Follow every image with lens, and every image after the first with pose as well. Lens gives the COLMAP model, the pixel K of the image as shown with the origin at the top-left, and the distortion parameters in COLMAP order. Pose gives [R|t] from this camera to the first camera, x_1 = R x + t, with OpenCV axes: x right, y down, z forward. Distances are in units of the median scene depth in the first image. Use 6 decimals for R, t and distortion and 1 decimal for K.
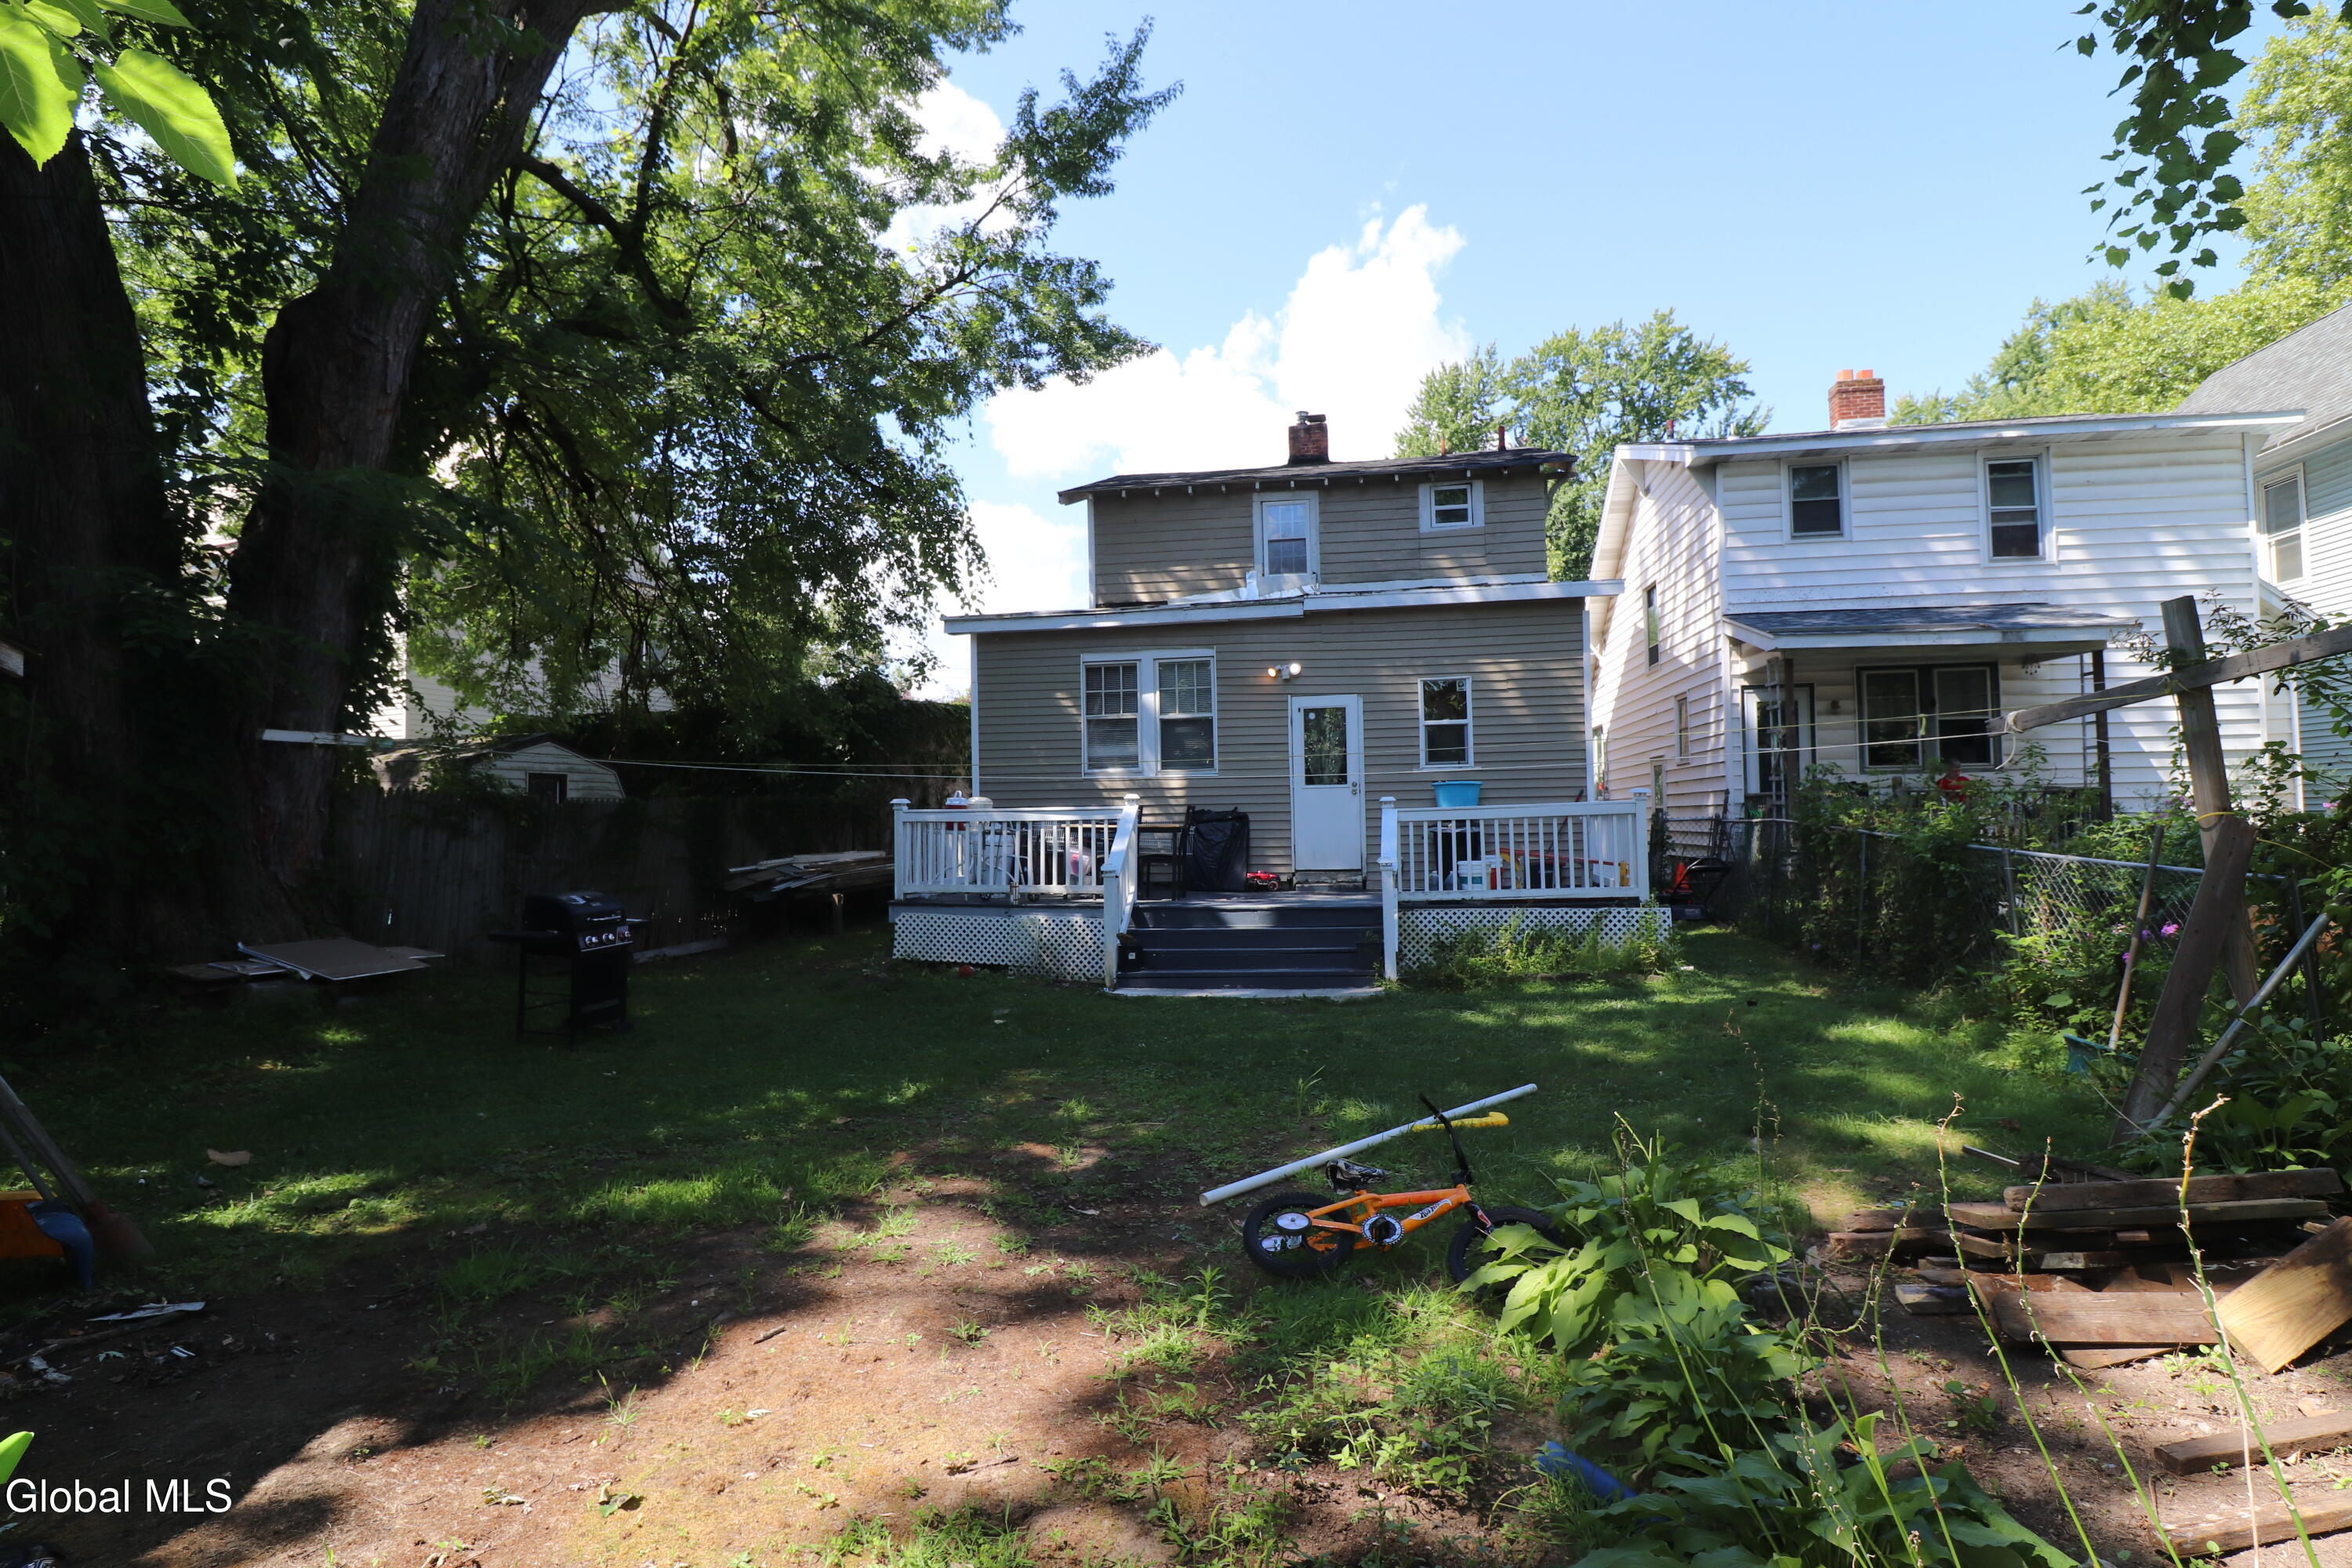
lens RADIAL K [[1160.1, 0, 1176.0], [0, 1160.1, 784.0], [0, 0, 1]] dist [-0.002594, -0.001307]
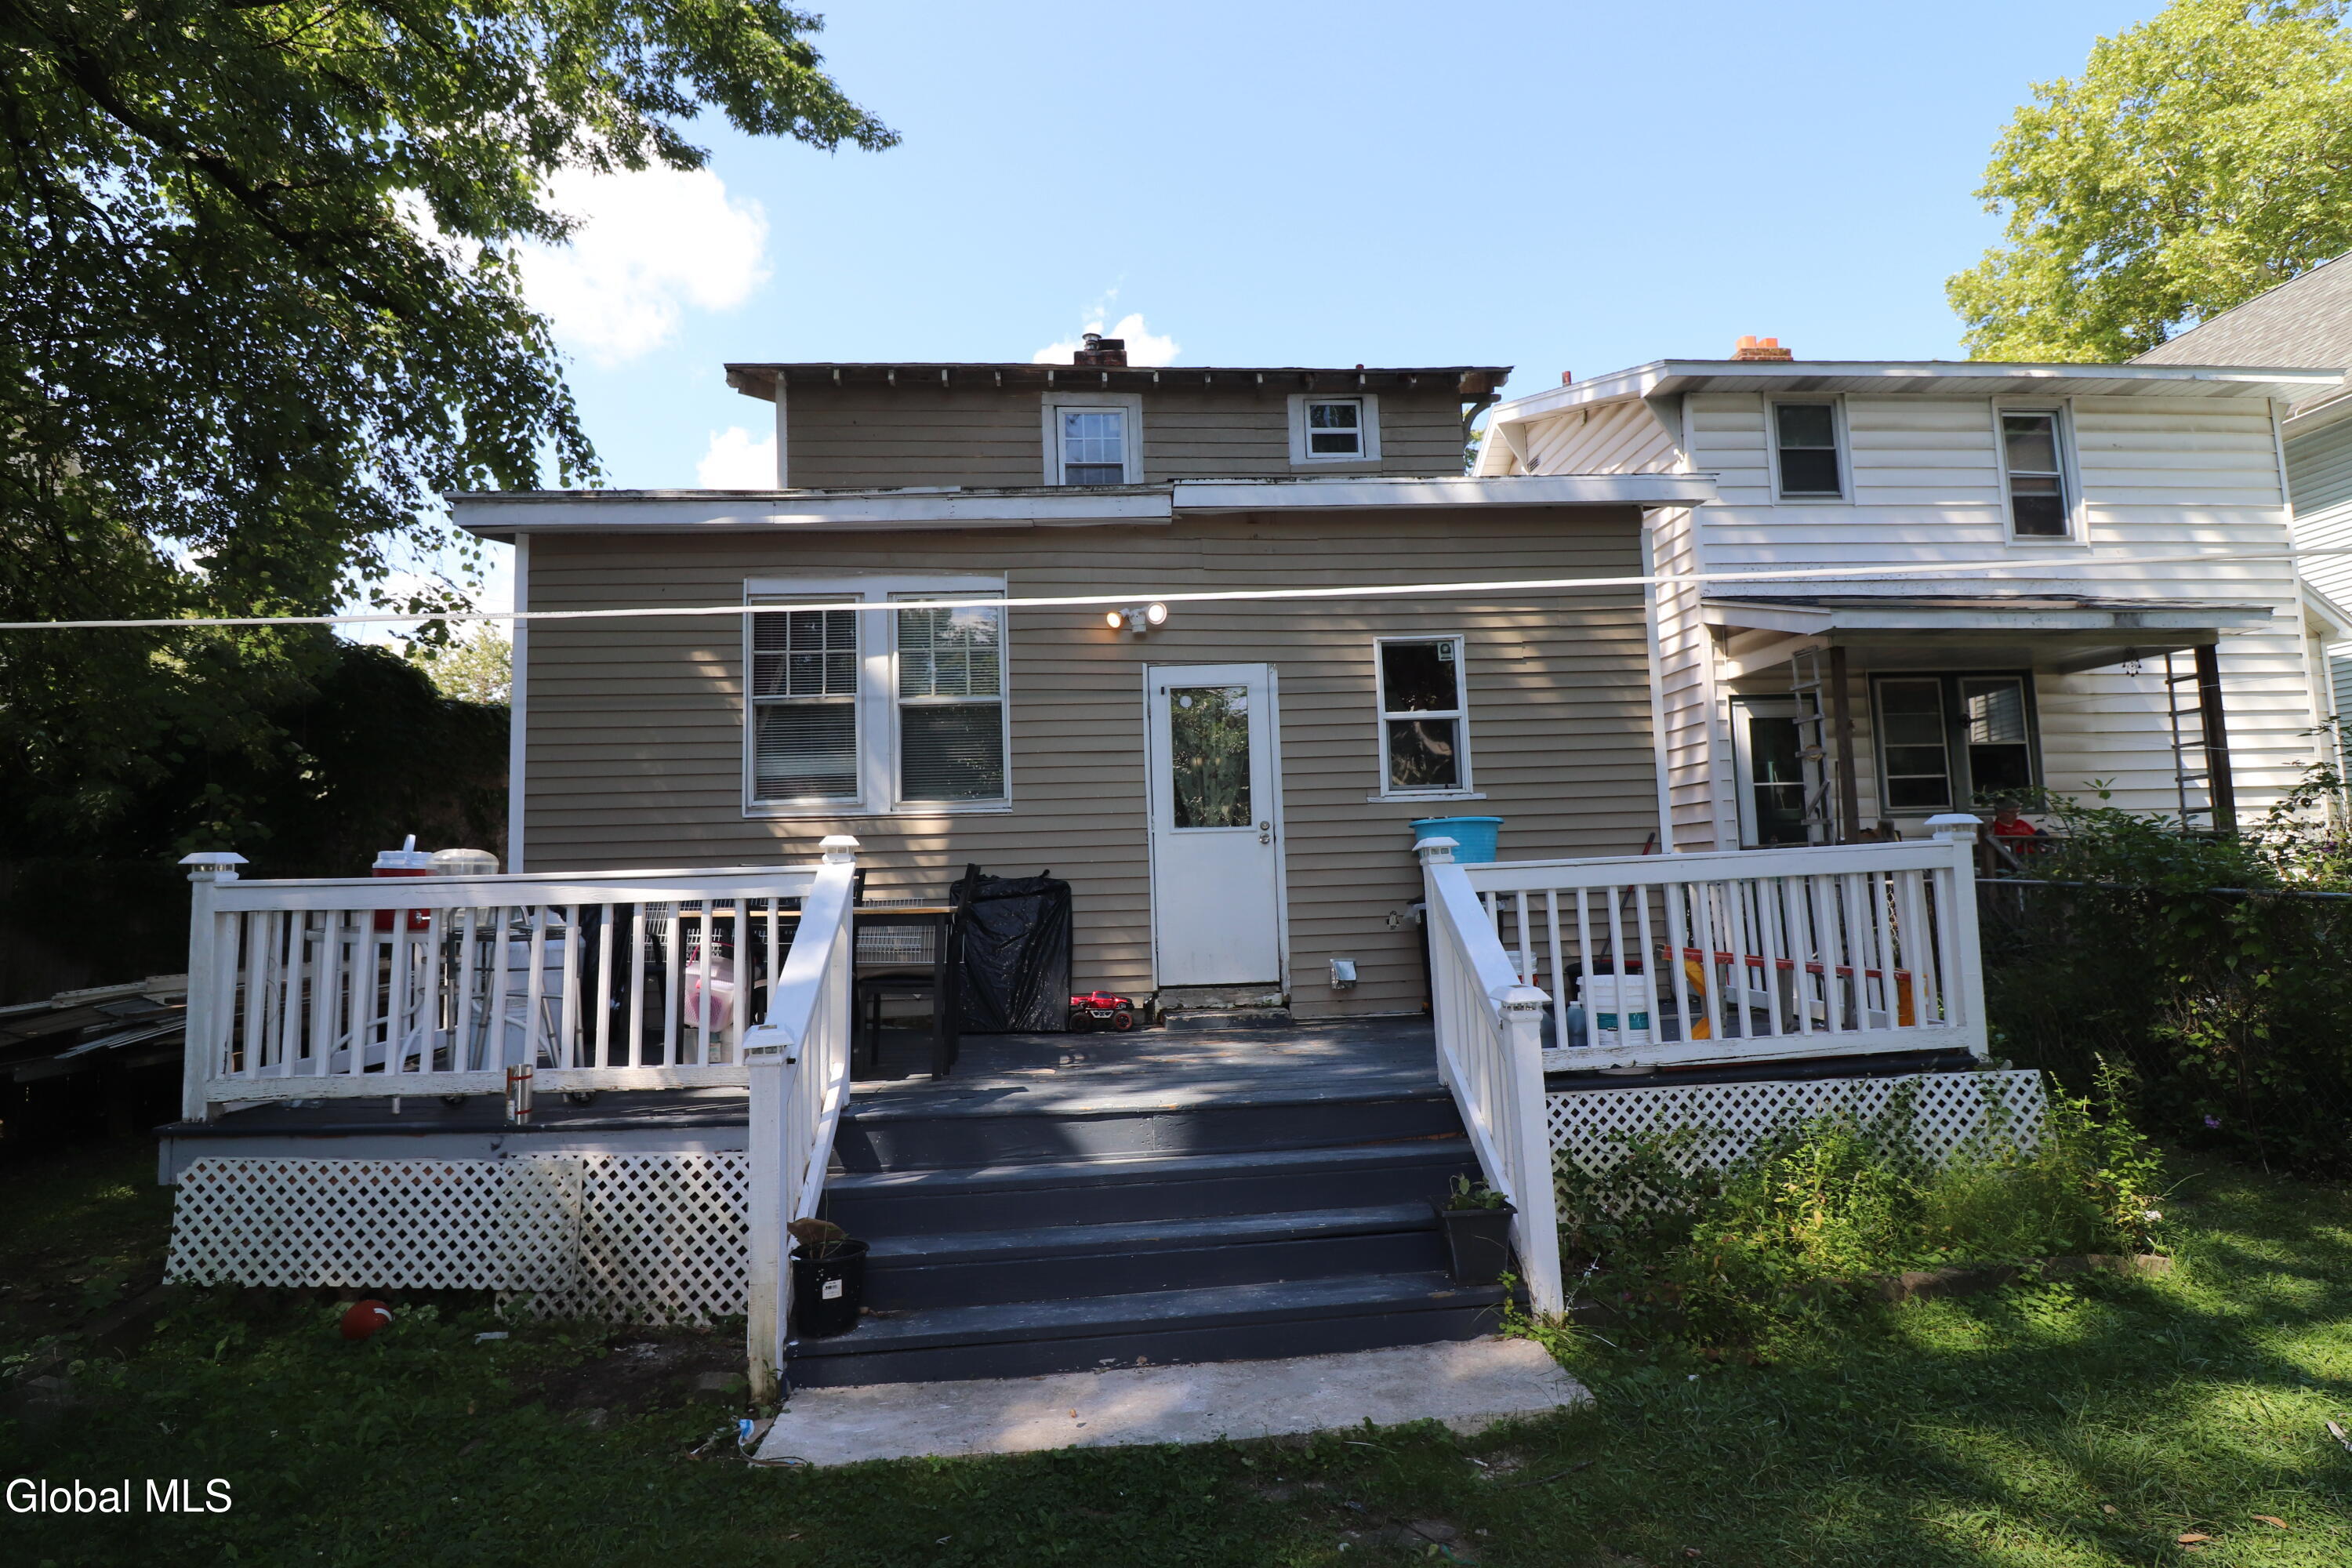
lens RADIAL K [[1160.1, 0, 1176.0], [0, 1160.1, 784.0], [0, 0, 1]] dist [-0.002594, -0.001307]
pose [[0.972195, 0.007326, 0.234058, -0.014573], [0.007172, 0.998110, -0.061034, 0.013166], [-0.234063, 0.061016, 0.970305, 0.455484]]
